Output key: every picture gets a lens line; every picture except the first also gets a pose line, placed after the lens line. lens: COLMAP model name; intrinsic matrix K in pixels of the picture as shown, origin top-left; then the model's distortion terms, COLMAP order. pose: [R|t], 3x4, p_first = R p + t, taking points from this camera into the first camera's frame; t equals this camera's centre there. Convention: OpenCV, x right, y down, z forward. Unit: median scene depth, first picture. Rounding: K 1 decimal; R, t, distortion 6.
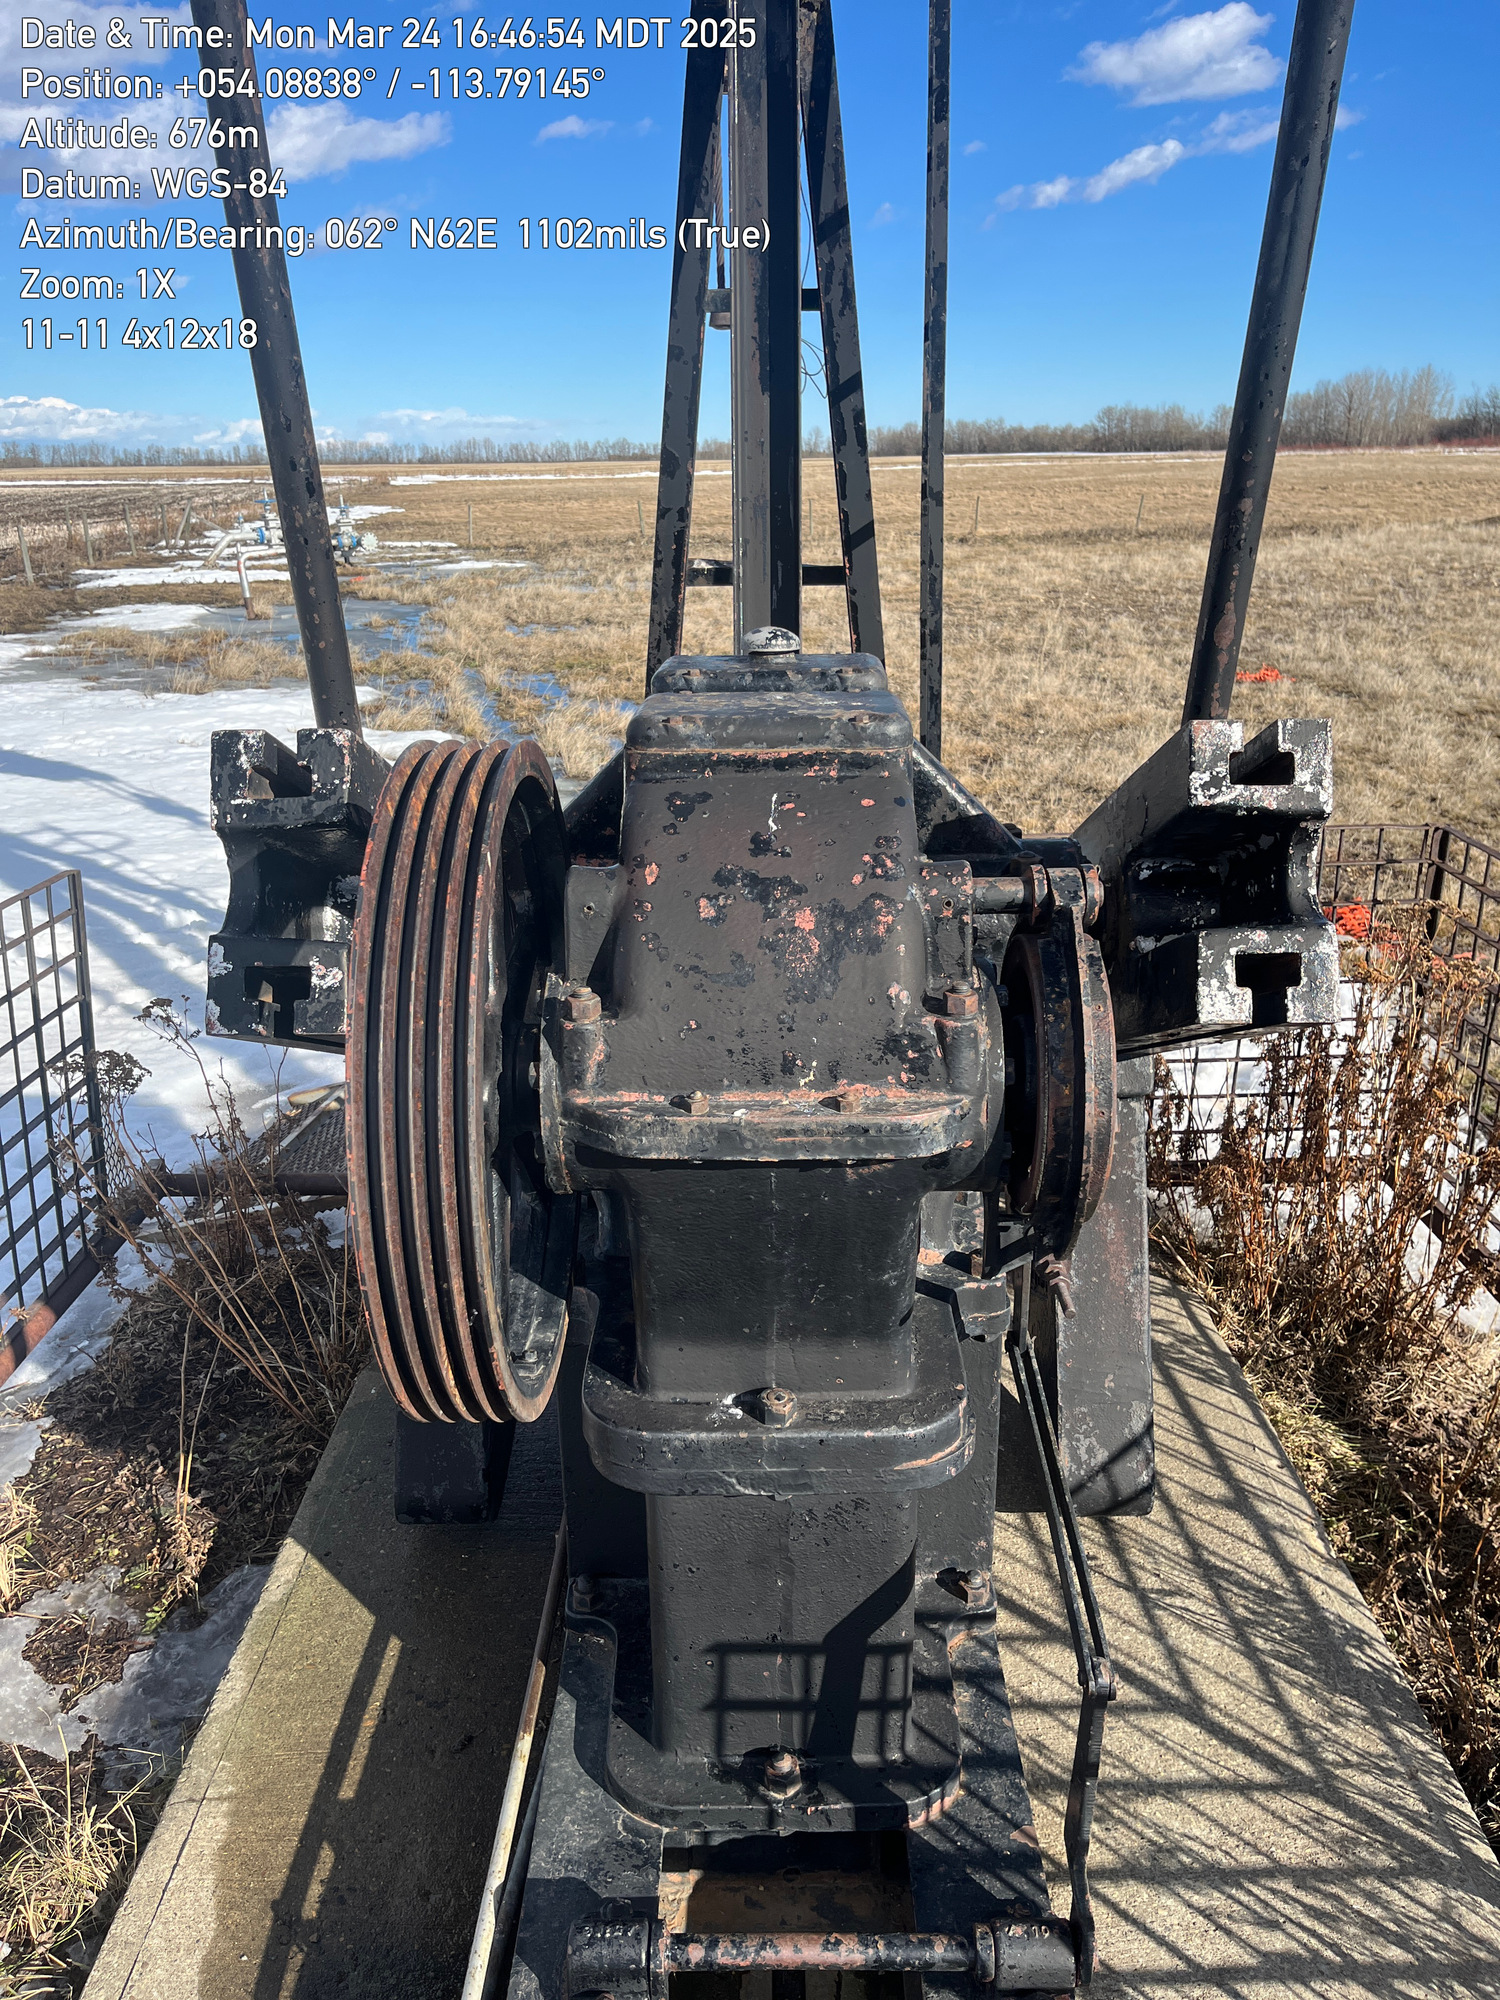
lens RADIAL K [[1389.6, 0, 781.8], [0, 1389.6, 1001.3], [0, 0, 1]] dist [0.057208, -0.063407]
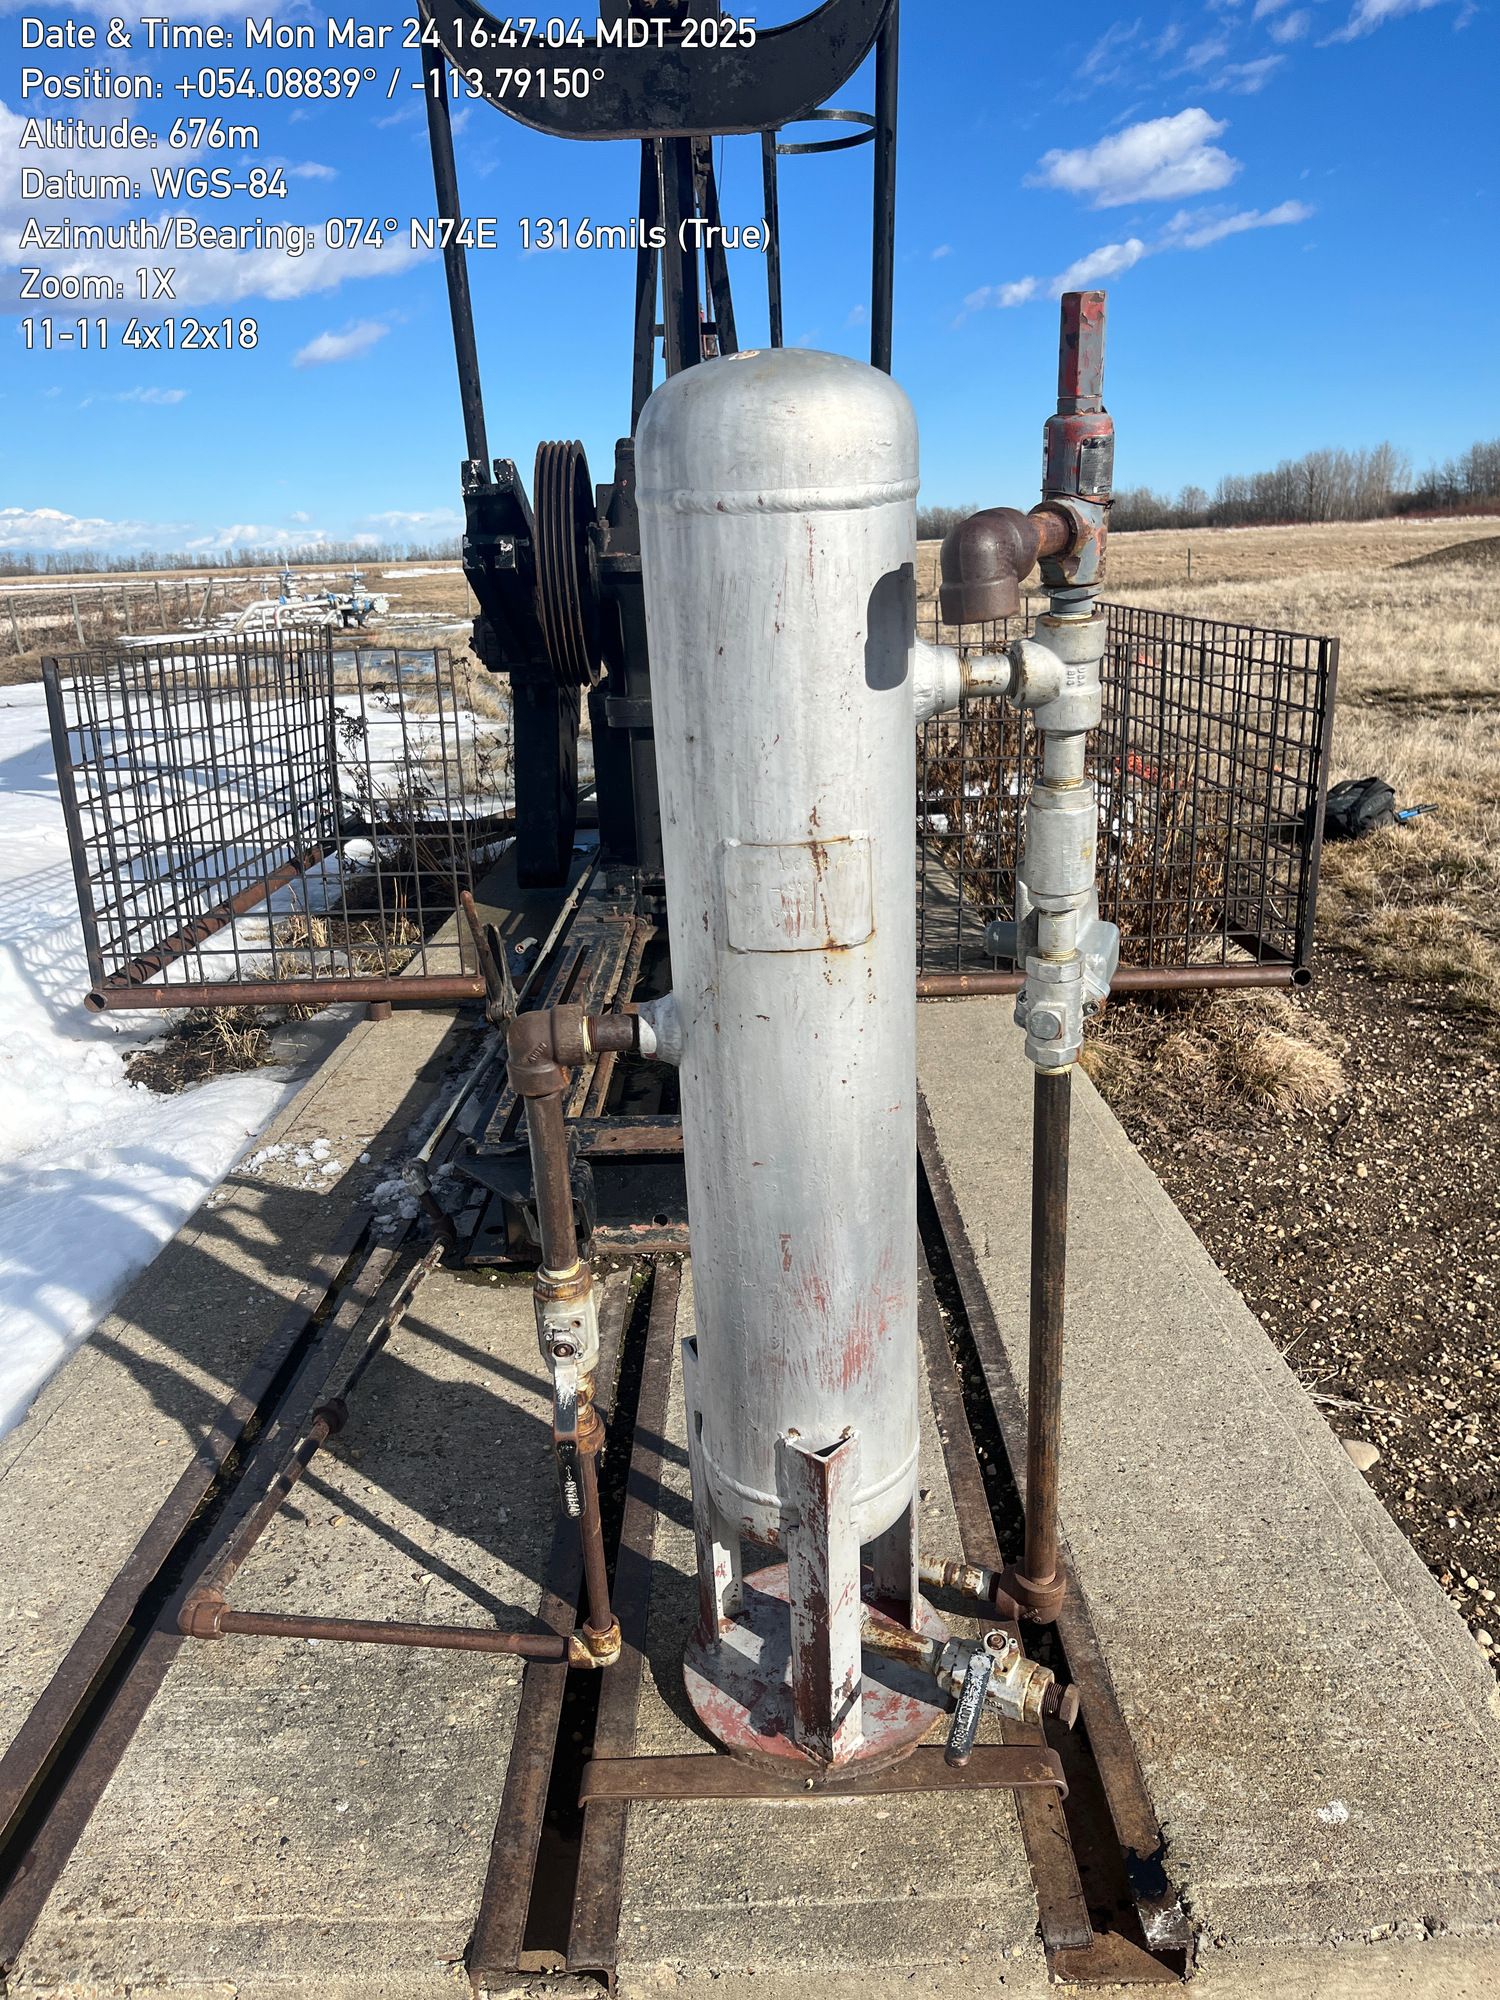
lens RADIAL K [[1406.0, 0, 785.0], [0, 1406.0, 994.6], [0, 0, 1]] dist [0.052633, -0.055813]
pose [[0.999555, -0.029125, 0.006464, 0.085626], [0.029487, 0.997396, -0.065823, 0.524528], [-0.004530, 0.065984, 0.997810, -0.844354]]
